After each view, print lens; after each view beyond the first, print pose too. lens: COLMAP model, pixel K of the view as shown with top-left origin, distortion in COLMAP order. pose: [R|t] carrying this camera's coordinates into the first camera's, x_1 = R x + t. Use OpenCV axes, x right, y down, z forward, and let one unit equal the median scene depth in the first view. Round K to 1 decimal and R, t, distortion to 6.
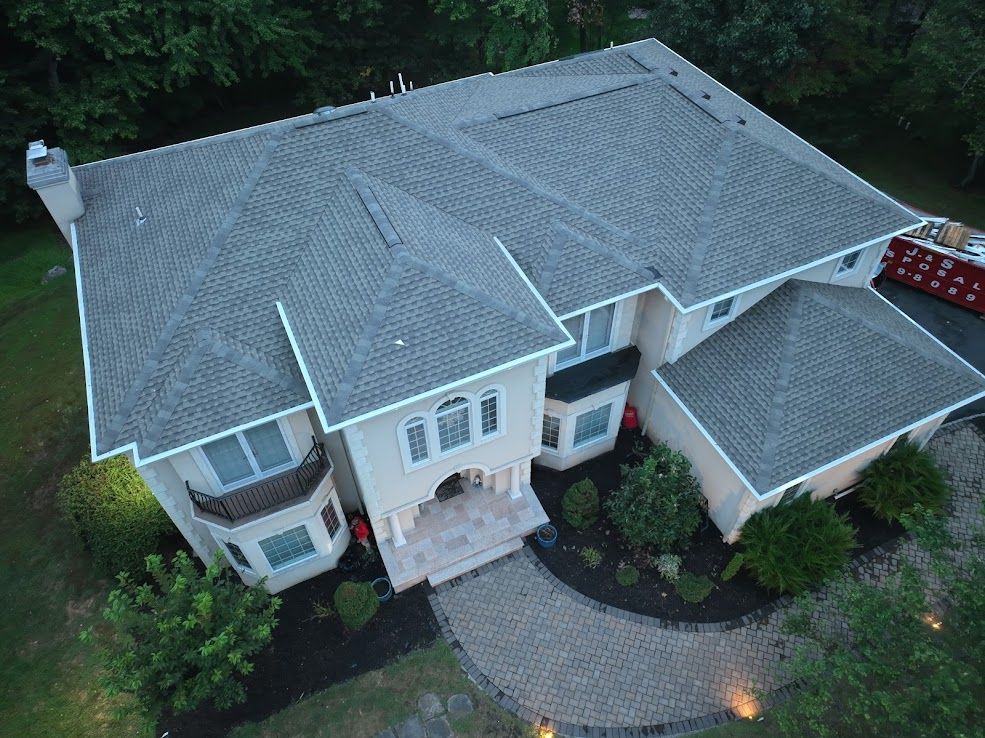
lens RADIAL K [[682.3, 0, 492.5], [0, 682.3, 369.0], [0, 0, 1]] dist [0.009153, 0.004420]
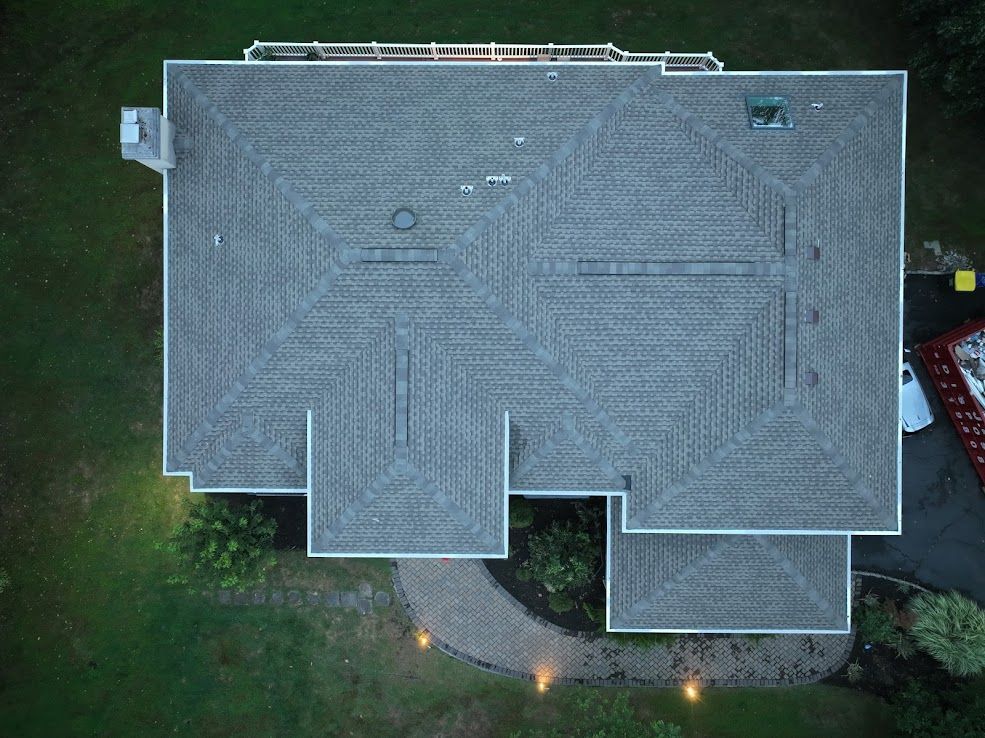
lens RADIAL K [[682.3, 0, 492.5], [0, 682.3, 369.0], [0, 0, 1]] dist [0.009153, 0.004420]
pose [[0.904873, 0.425520, 0.011771, -0.061704], [-0.323128, 0.668609, 0.669740, -0.995035], [0.277117, -0.609833, 0.742503, 0.222101]]
